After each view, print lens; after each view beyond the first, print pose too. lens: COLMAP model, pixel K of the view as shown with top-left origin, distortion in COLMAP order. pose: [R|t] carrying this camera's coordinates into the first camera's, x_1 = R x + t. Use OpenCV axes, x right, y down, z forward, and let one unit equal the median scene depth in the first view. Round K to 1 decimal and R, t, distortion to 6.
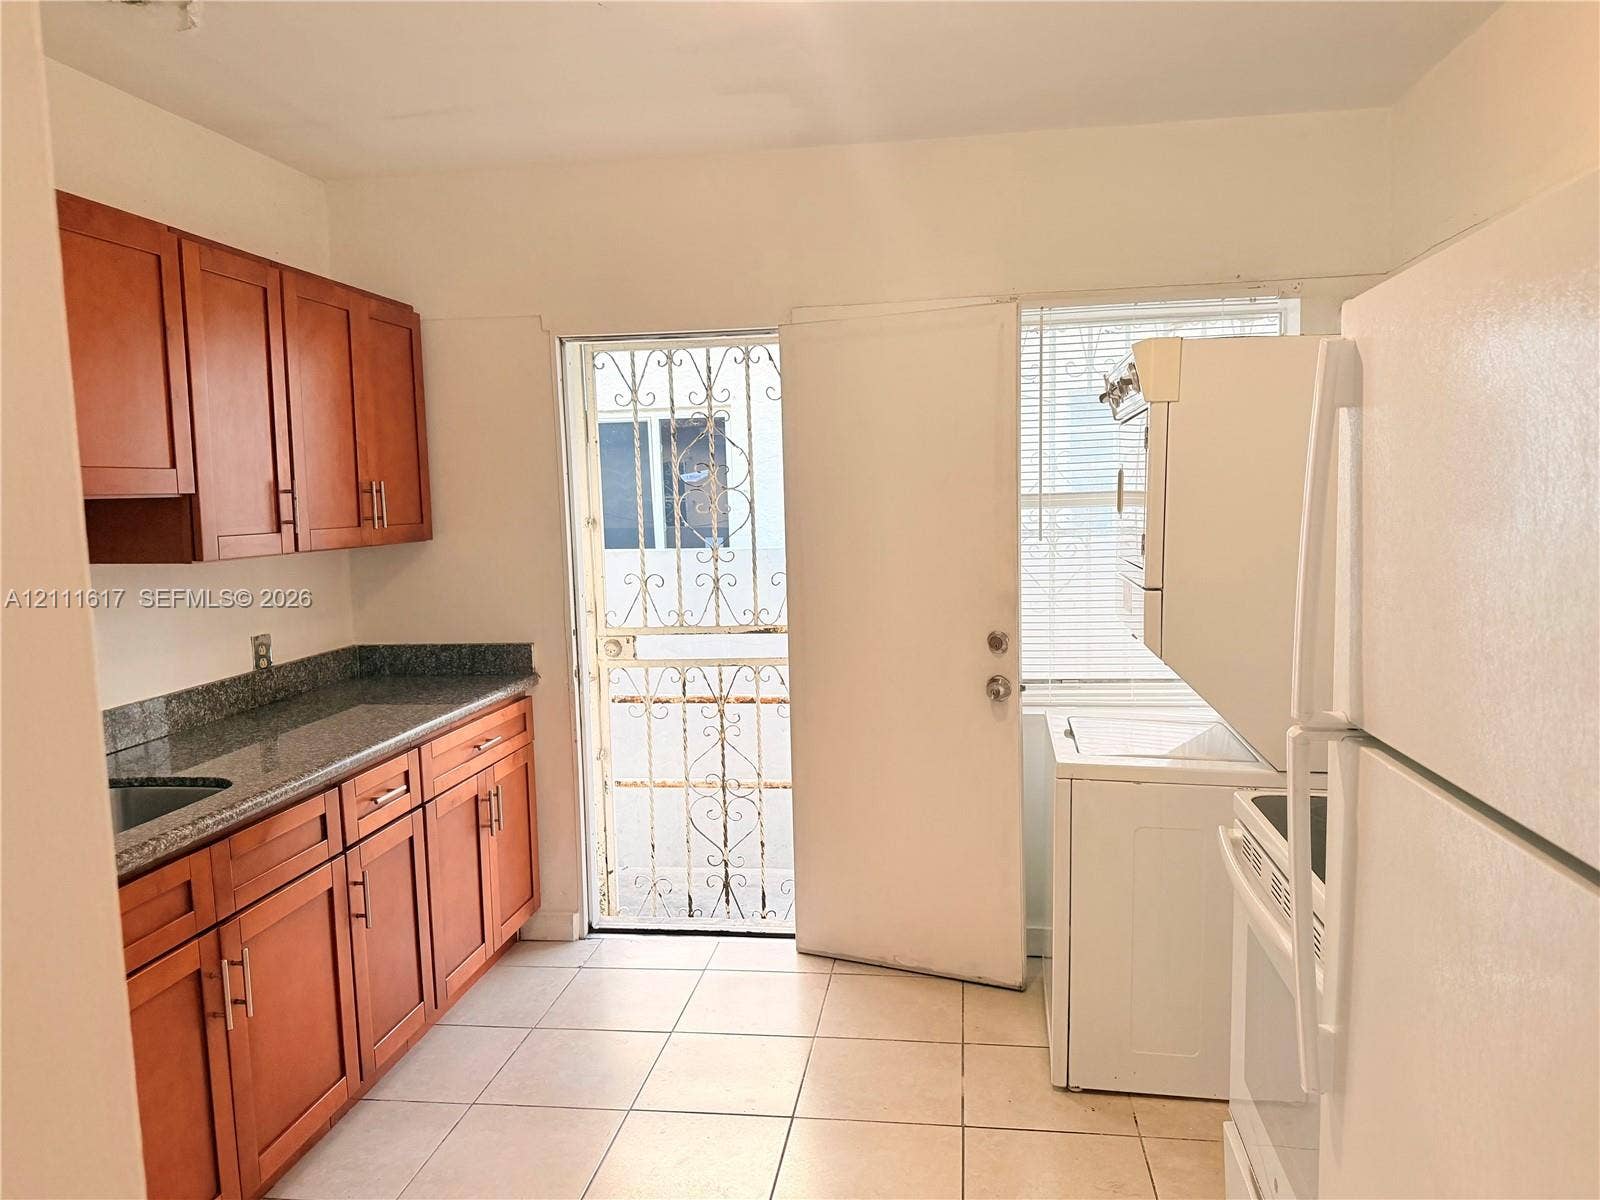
lens RADIAL K [[1120.7, 0, 800.0], [0, 1120.7, 600.0], [0, 0, 1]] dist [0.120811, -0.195796]
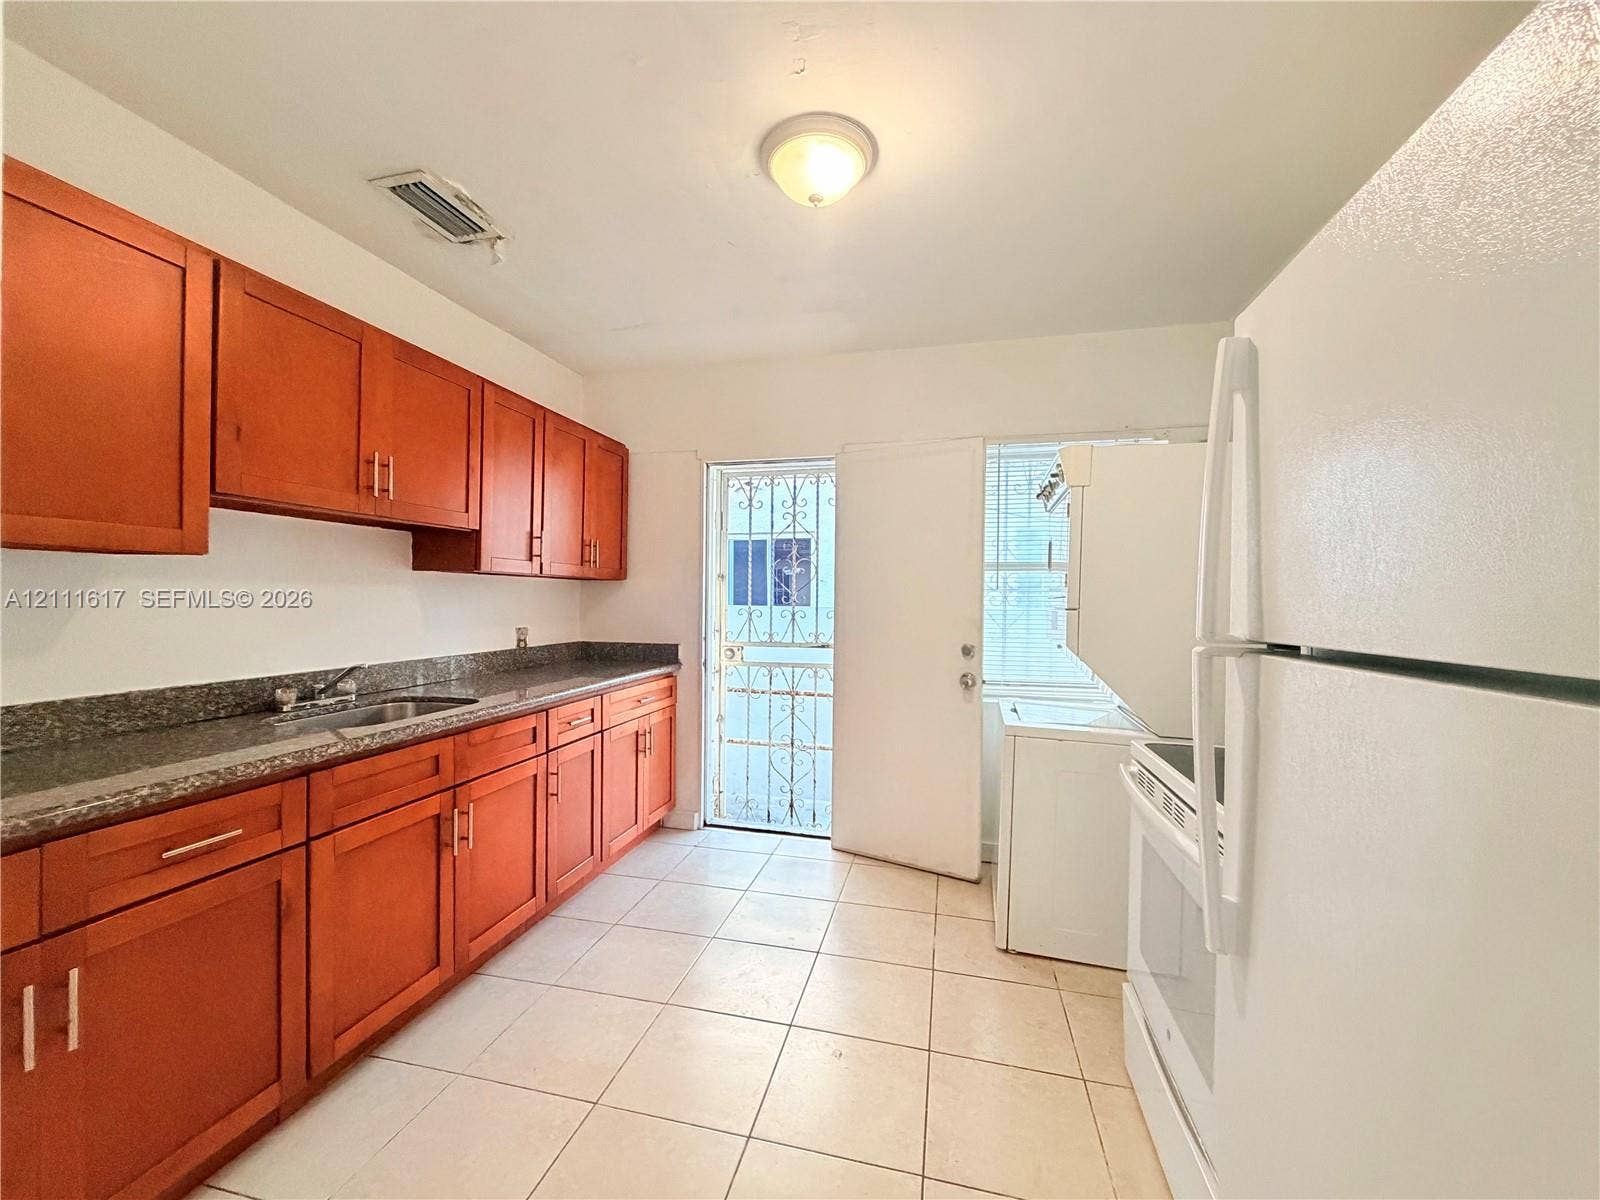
lens RADIAL K [[640.5, 0, 789.3], [0, 640.5, 595.1], [0, 0, 1]] dist [0.002164, -0.000036]
pose [[0.993721, 0.038181, -0.105172, 0.021128], [-0.047920, 0.994635, -0.091682, 0.051683], [0.101107, 0.096146, 0.990219, 0.091831]]
